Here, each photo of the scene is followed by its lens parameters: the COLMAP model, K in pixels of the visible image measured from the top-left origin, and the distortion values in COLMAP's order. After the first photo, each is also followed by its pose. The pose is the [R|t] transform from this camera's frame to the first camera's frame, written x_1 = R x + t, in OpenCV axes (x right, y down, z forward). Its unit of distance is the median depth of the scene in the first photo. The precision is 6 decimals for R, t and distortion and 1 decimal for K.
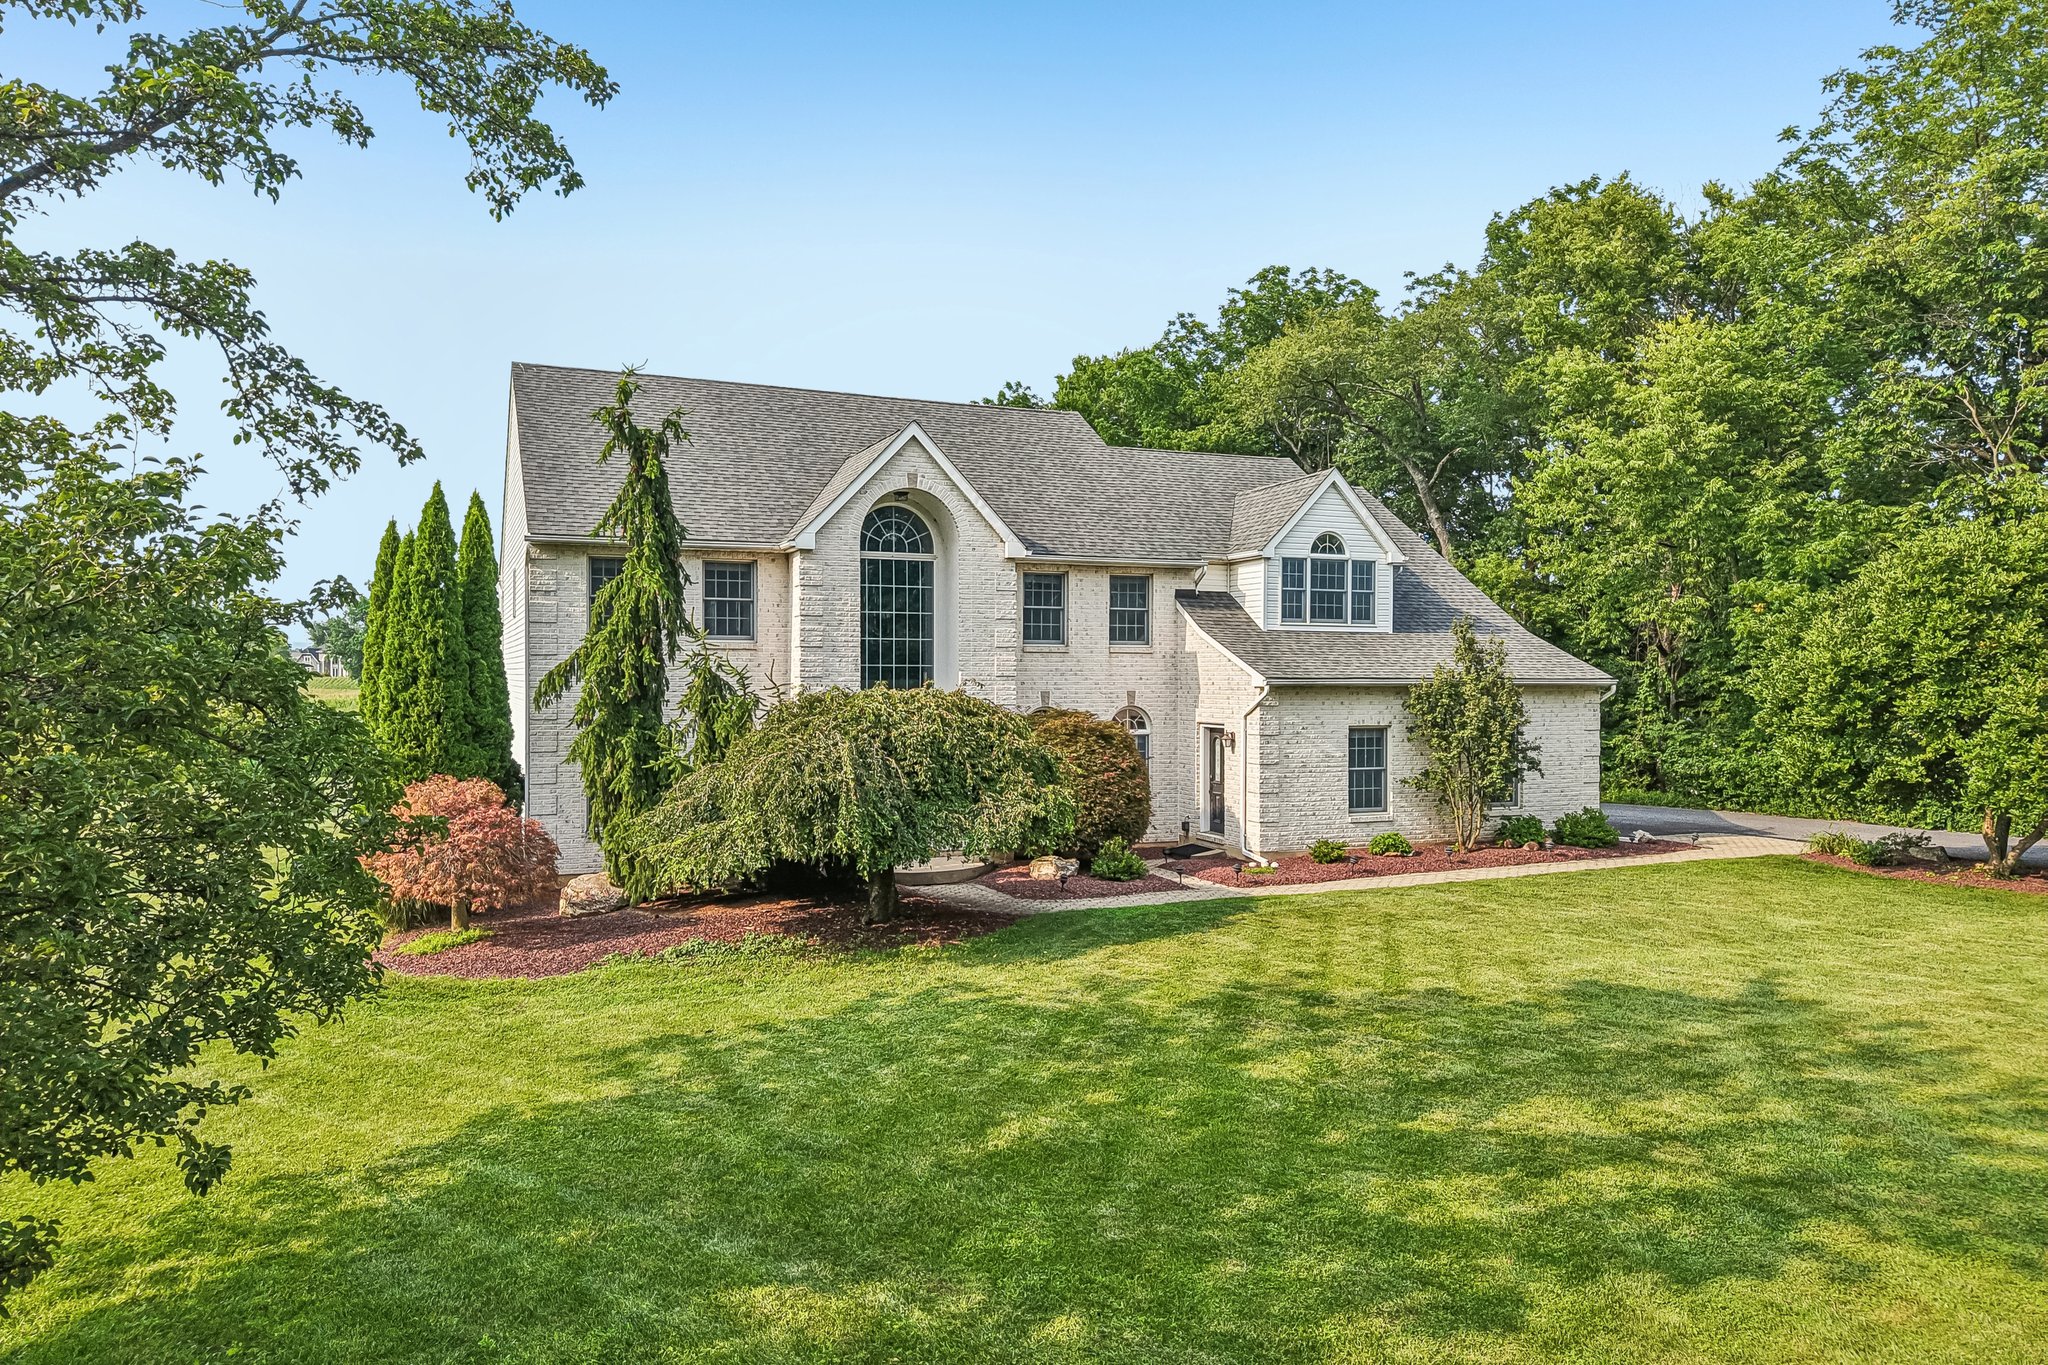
lens RADIAL K [[1367.4, 0, 1015.2], [0, 1367.4, 682.4], [0, 0, 1]] dist [0.048523, -0.054502]
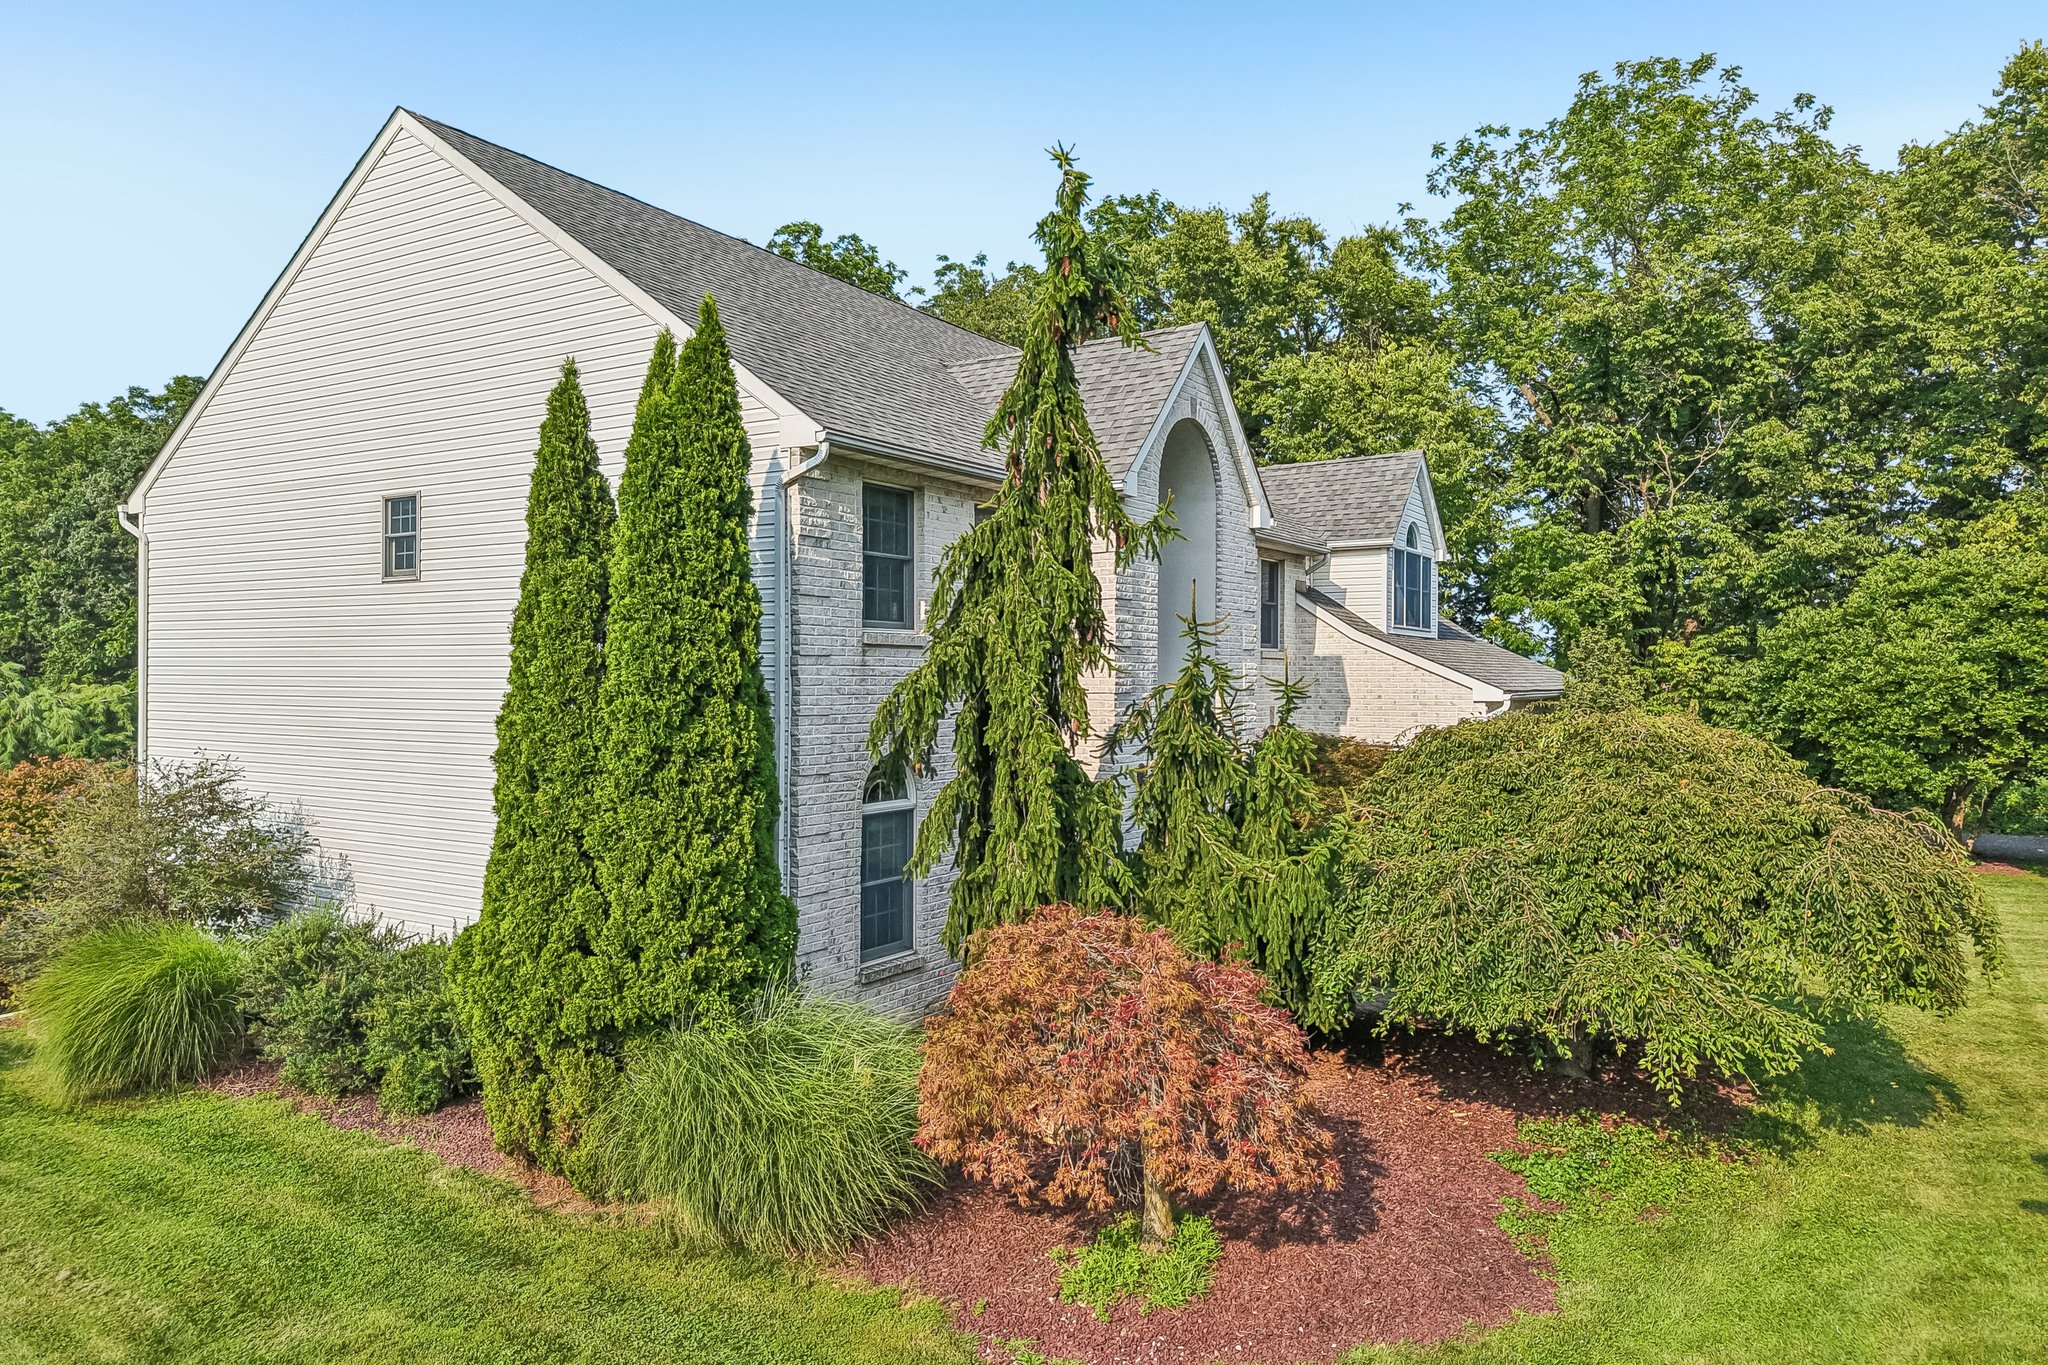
lens RADIAL K [[1367.4, 0, 1032.7], [0, 1367.4, 676.7], [0, 0, 1]] dist [0.048523, -0.054502]
pose [[0.814641, 0.000533, 0.579965, -0.515127], [0.001057, 0.999997, -0.002402, -0.009018], [-0.579964, 0.002570, 0.814638, 0.451244]]
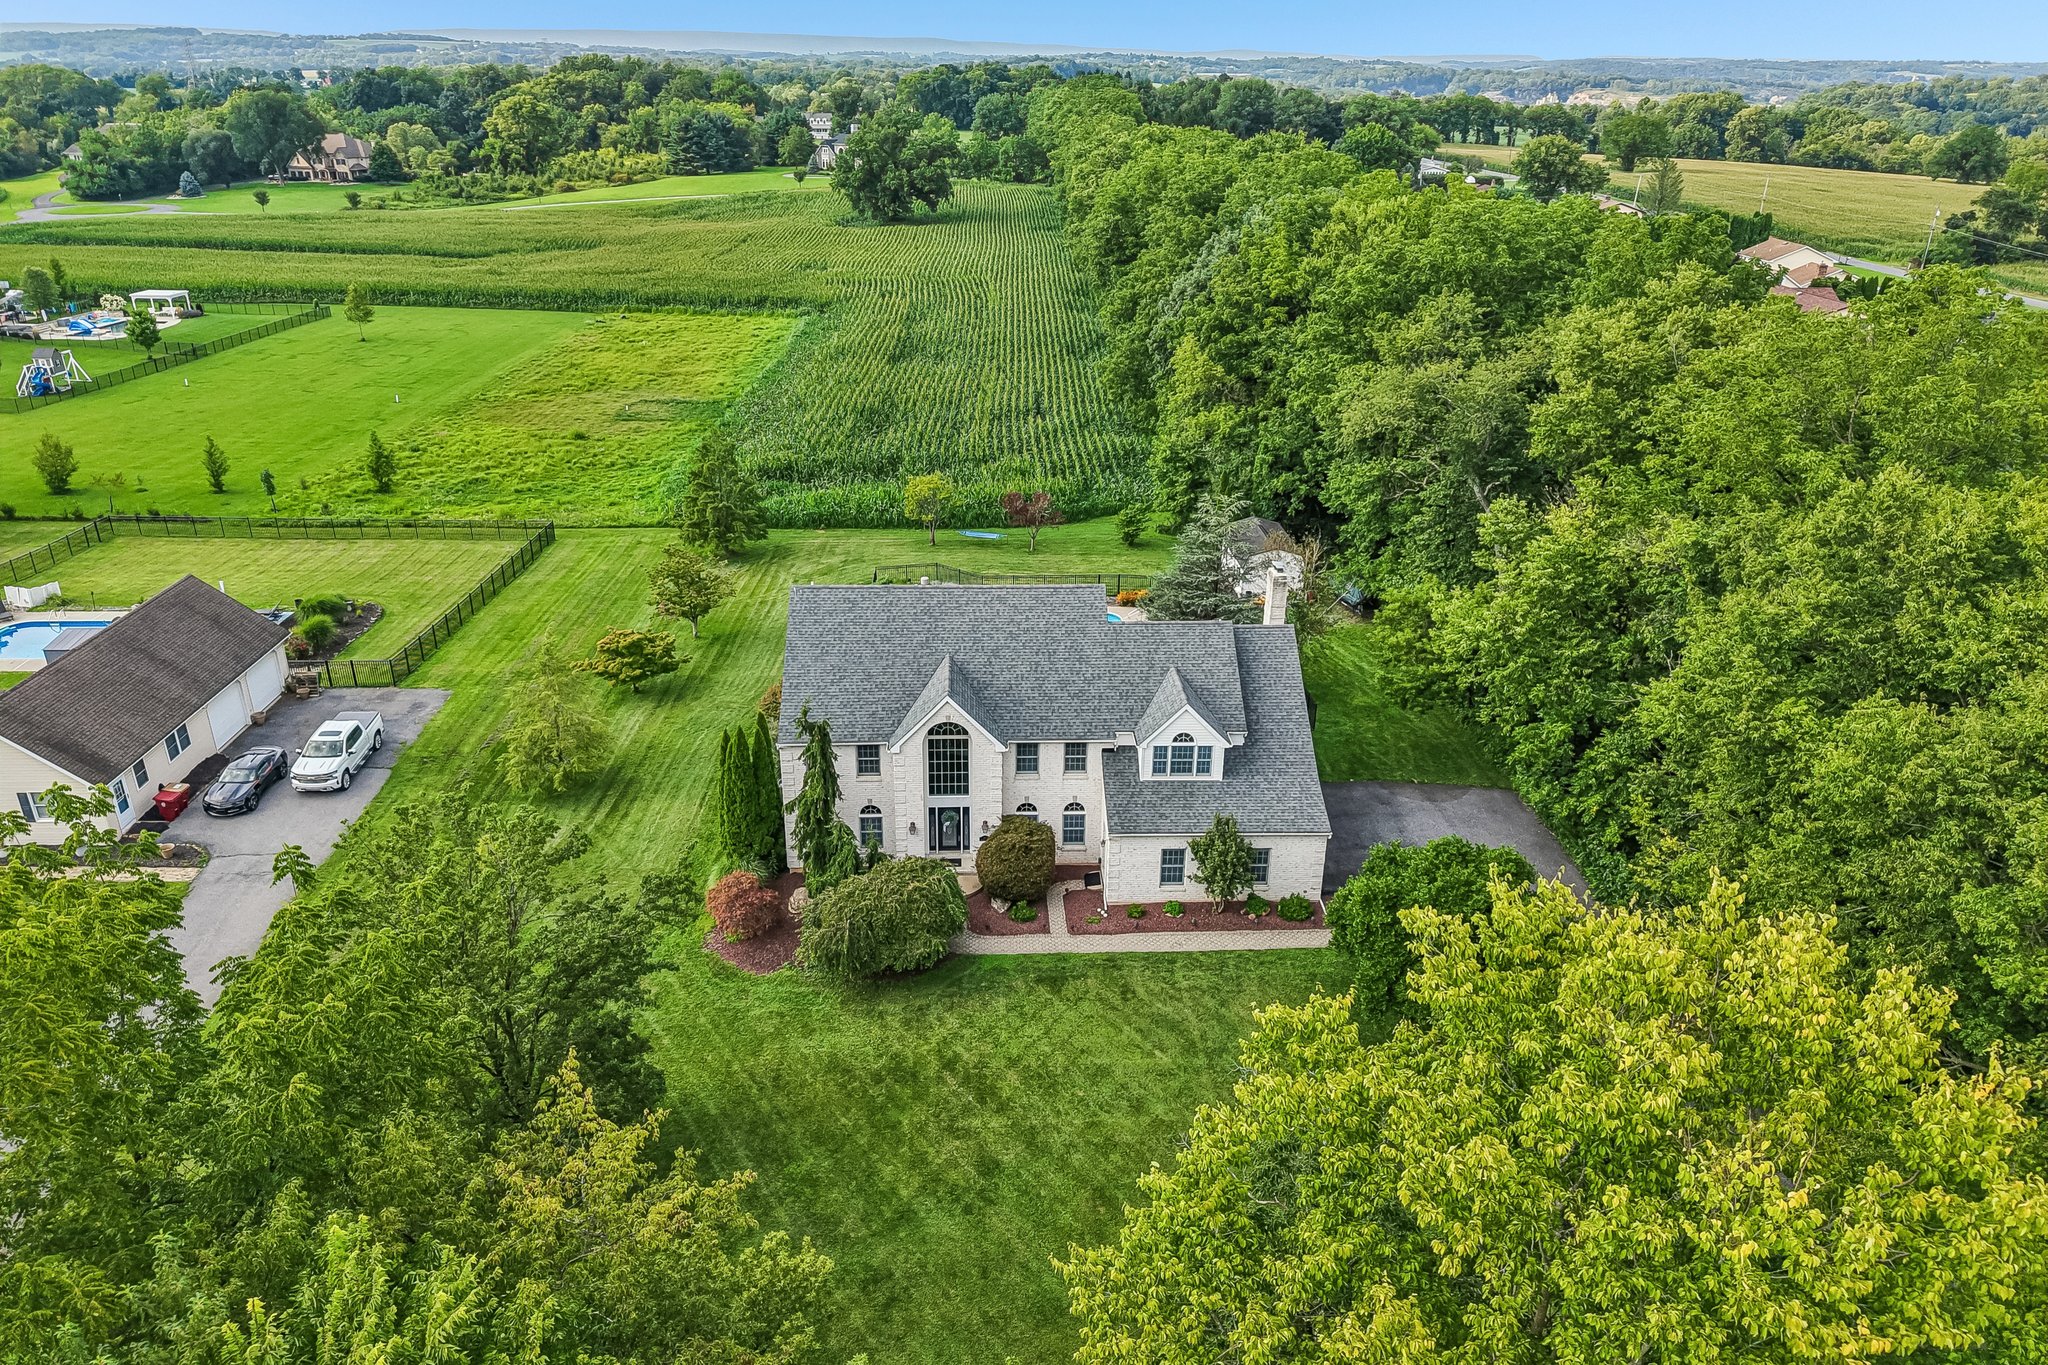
lens RADIAL K [[1367.4, 0, 1016.9], [0, 1367.4, 675.9], [0, 0, 1]] dist [0.048523, -0.054502]
pose [[0.935726, 0.149424, -0.319514, 0.634916], [-0.008884, 0.915534, 0.402144, -0.978982], [0.352615, -0.373458, 0.858016, -0.672112]]
